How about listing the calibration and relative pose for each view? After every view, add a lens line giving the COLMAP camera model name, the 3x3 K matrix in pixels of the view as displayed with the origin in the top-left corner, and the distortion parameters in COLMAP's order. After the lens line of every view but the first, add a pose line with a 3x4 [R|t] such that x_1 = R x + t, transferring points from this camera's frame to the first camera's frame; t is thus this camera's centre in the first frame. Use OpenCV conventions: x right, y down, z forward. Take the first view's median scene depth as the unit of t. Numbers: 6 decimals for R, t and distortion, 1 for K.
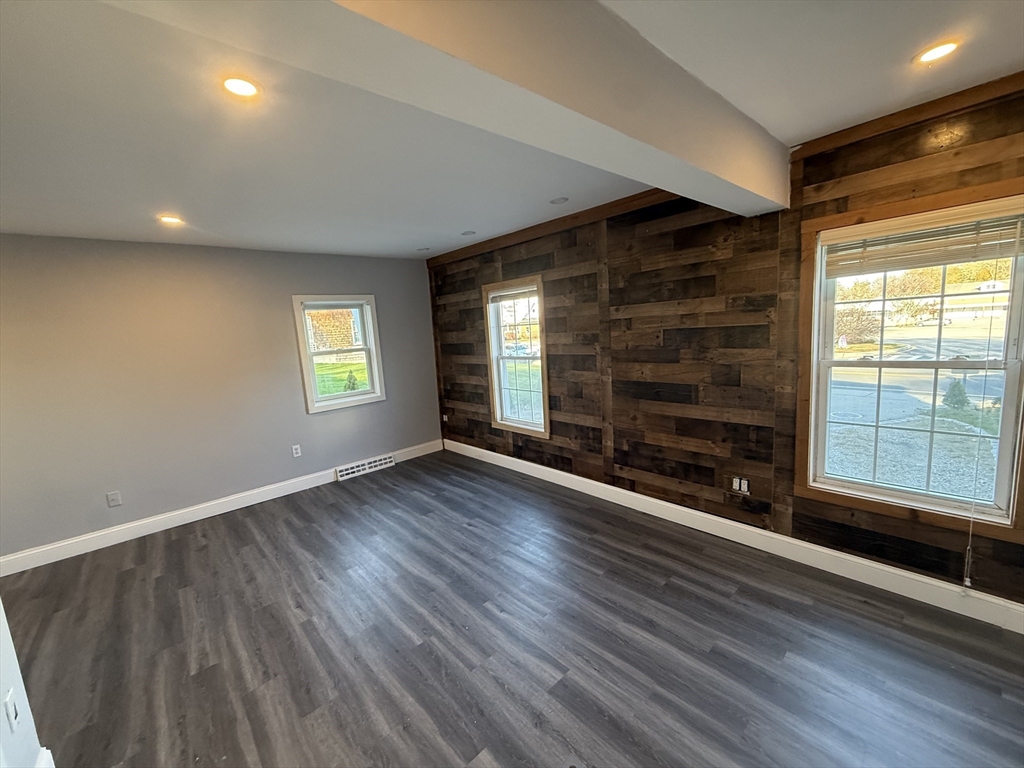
lens RADIAL K [[406.5, 0, 510.7], [0, 406.5, 384.4], [0, 0, 1]] dist [-0.001670, 0.000740]
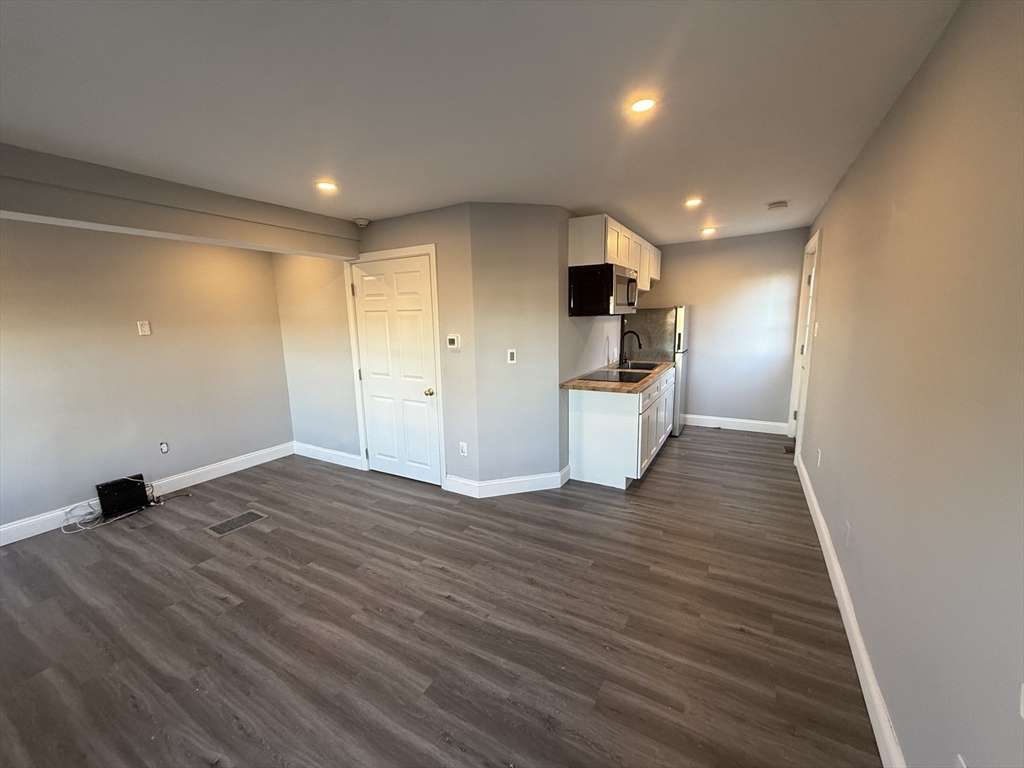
lens RADIAL K [[406.5, 0, 512.1], [0, 406.5, 375.9], [0, 0, 1]] dist [-0.001670, 0.000740]
pose [[-0.945374, 0.135539, -0.296476, -0.403411], [0.043384, 0.953687, 0.297655, -0.213809], [0.323089, 0.268532, -0.907471, 1.693510]]
